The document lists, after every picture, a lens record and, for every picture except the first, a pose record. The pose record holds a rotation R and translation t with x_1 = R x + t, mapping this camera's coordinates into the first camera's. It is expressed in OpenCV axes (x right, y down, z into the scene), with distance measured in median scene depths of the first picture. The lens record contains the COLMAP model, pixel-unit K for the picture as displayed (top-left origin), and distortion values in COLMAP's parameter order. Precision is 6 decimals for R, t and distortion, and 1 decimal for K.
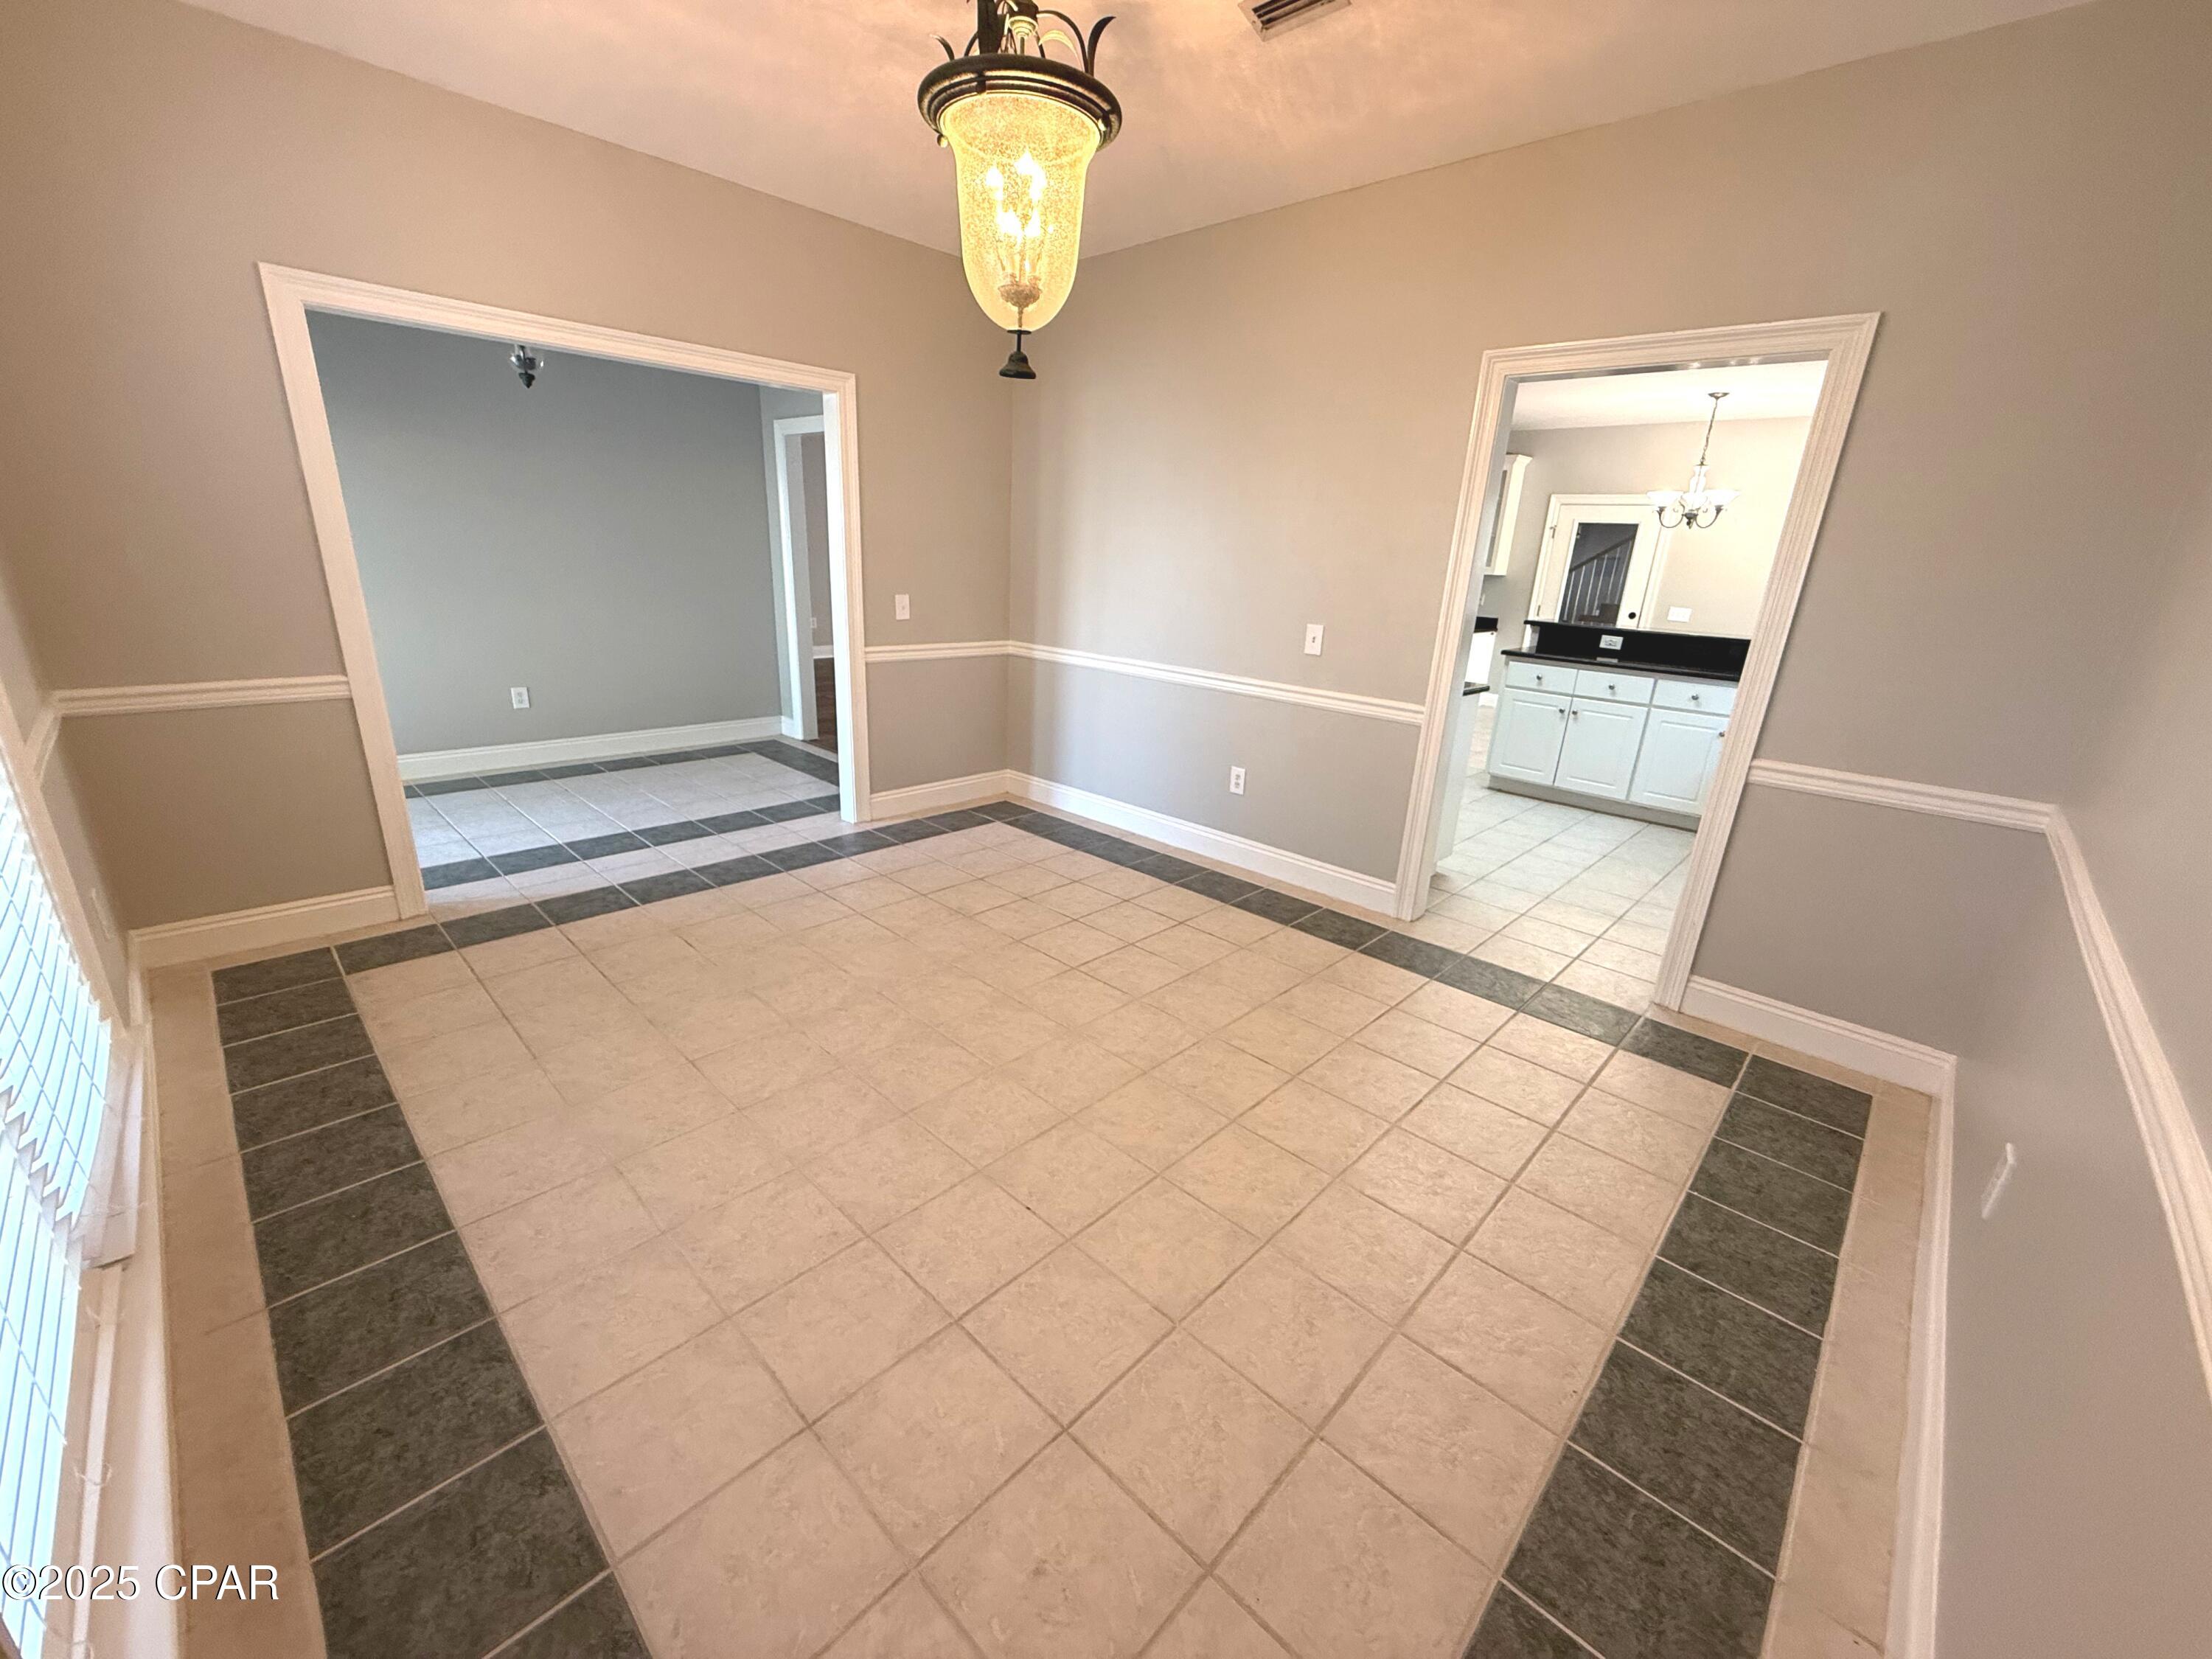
lens RADIAL K [[878.5, 0, 1102.6], [0, 878.5, 831.4], [0, 0, 1]] dist [0.000002, 0.000120]
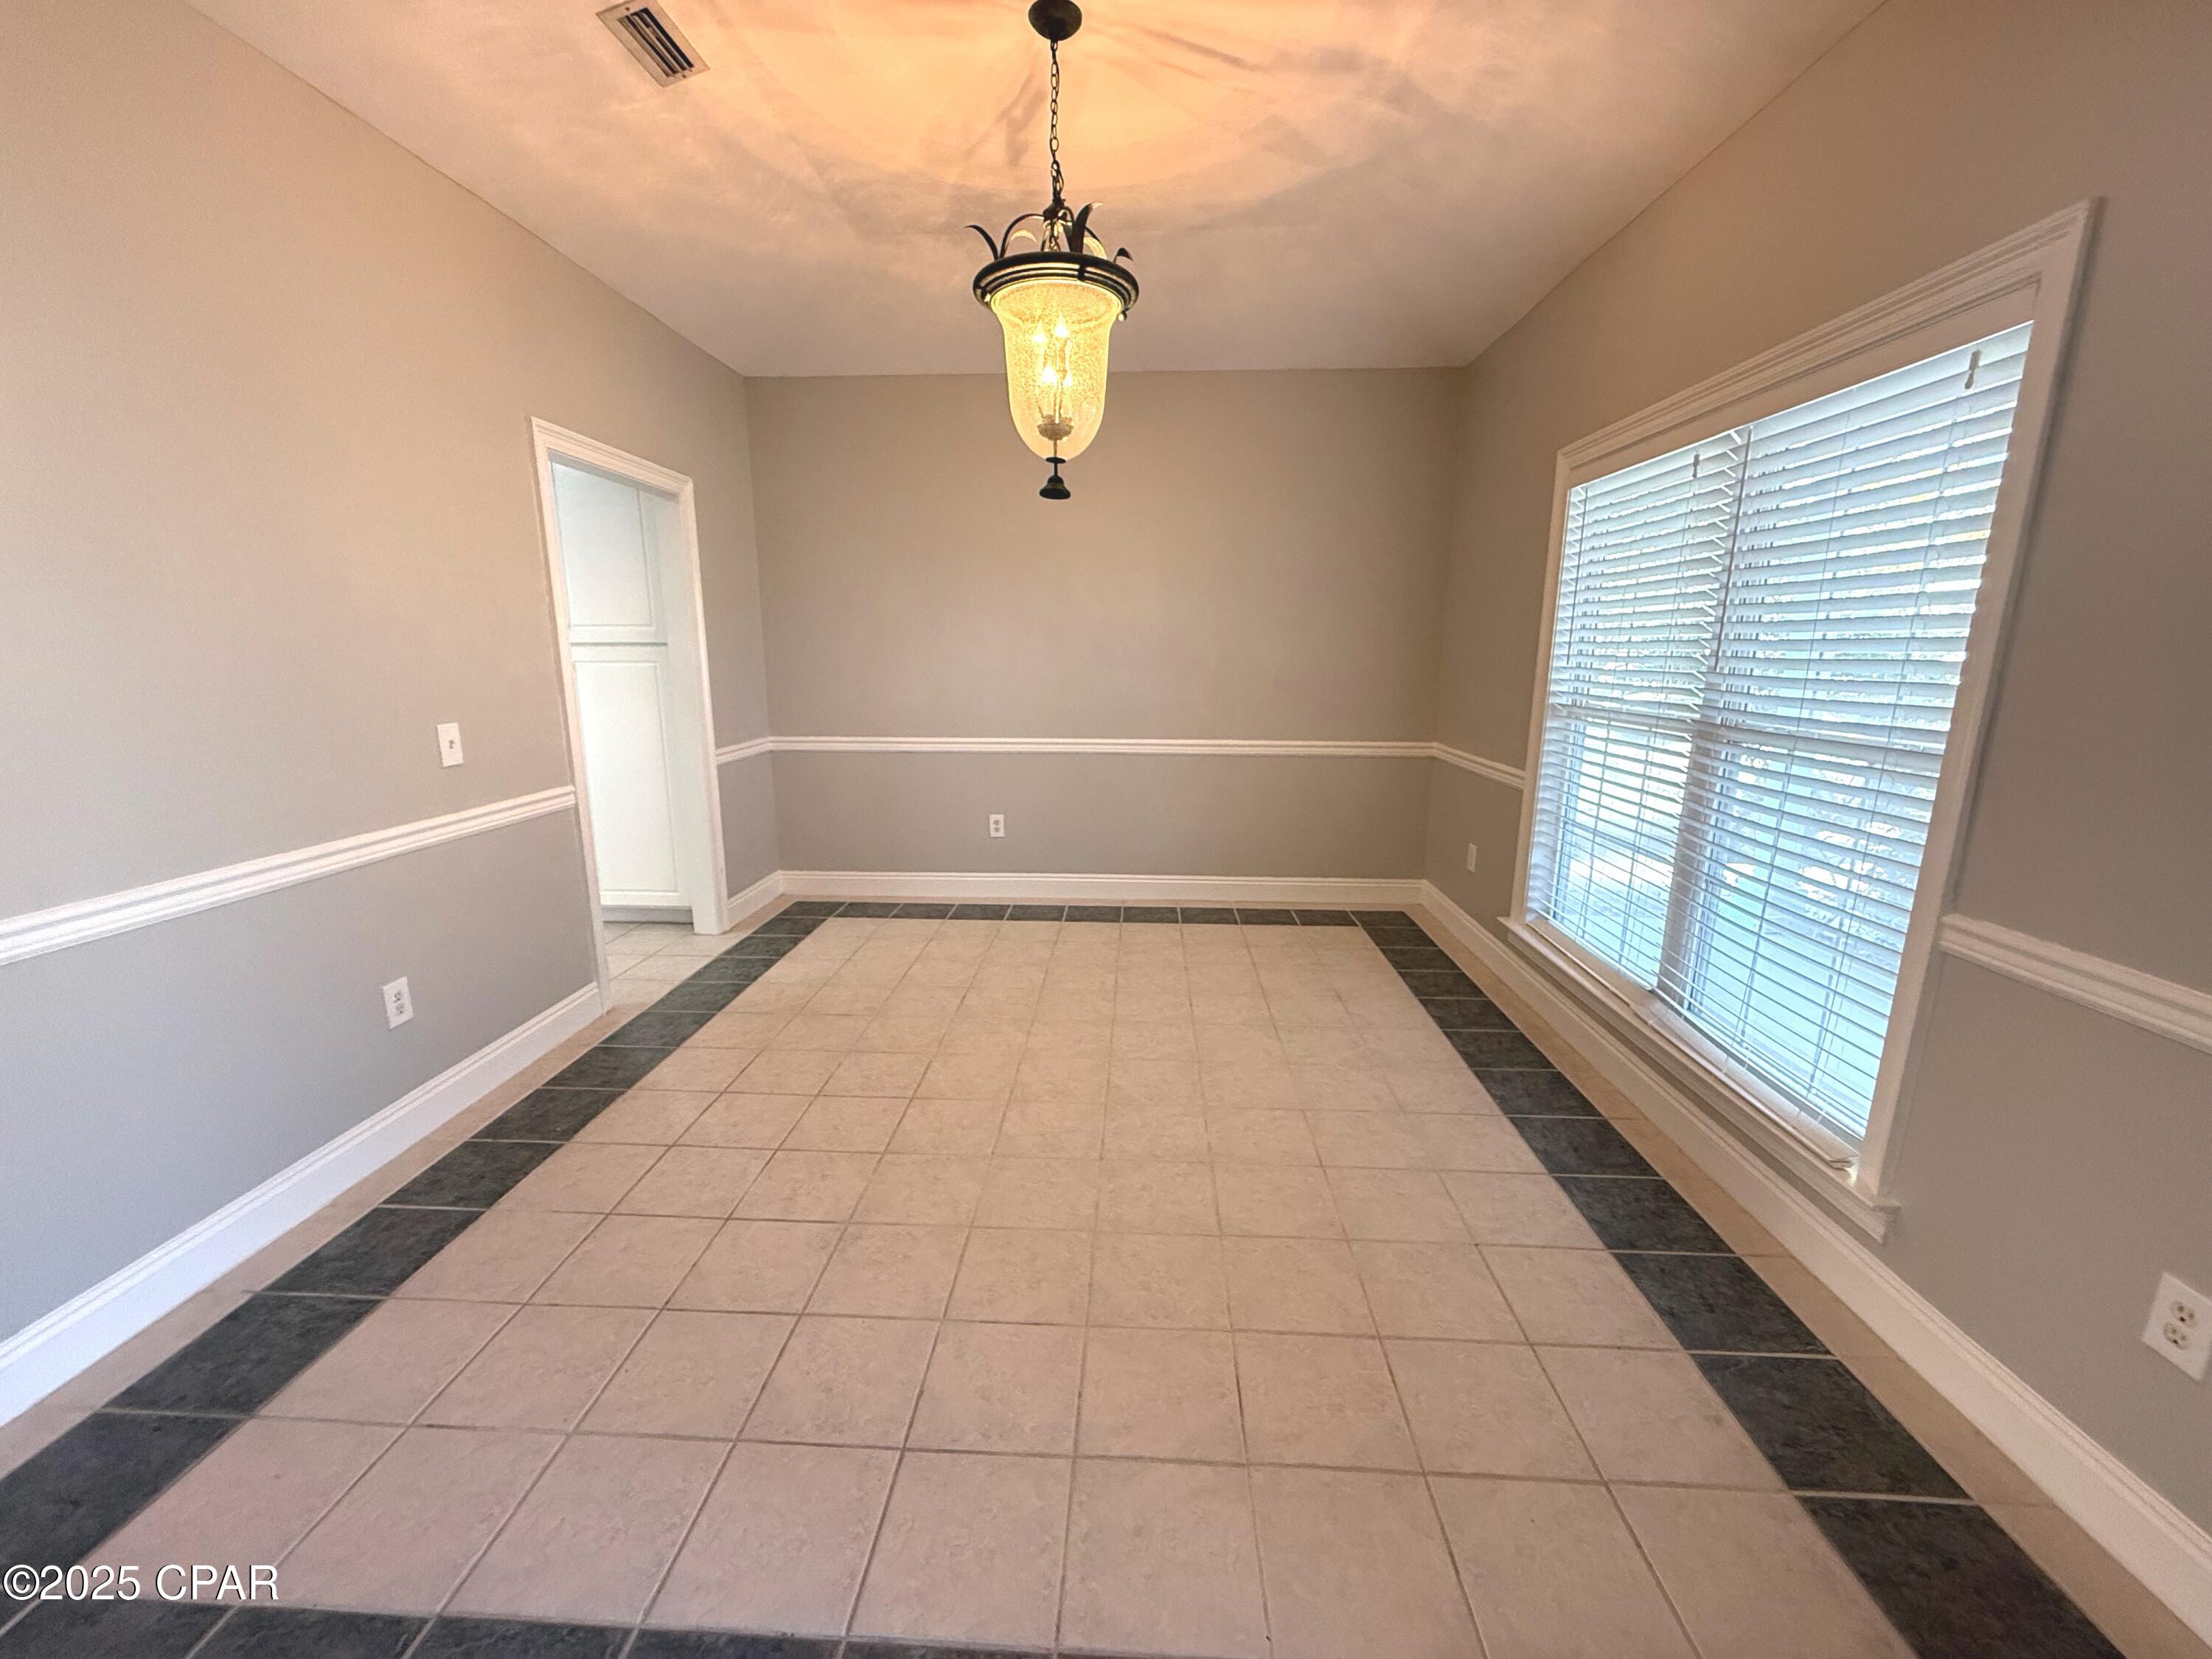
lens RADIAL K [[878.5, 0, 1102.6], [0, 878.5, 831.4], [0, 0, 1]] dist [0.000002, 0.000120]
pose [[-0.654836, -0.203523, 0.727852, -0.878962], [0.199029, 0.882626, 0.425863, -0.494270], [-0.729094, 0.423734, -0.537468, 1.440432]]
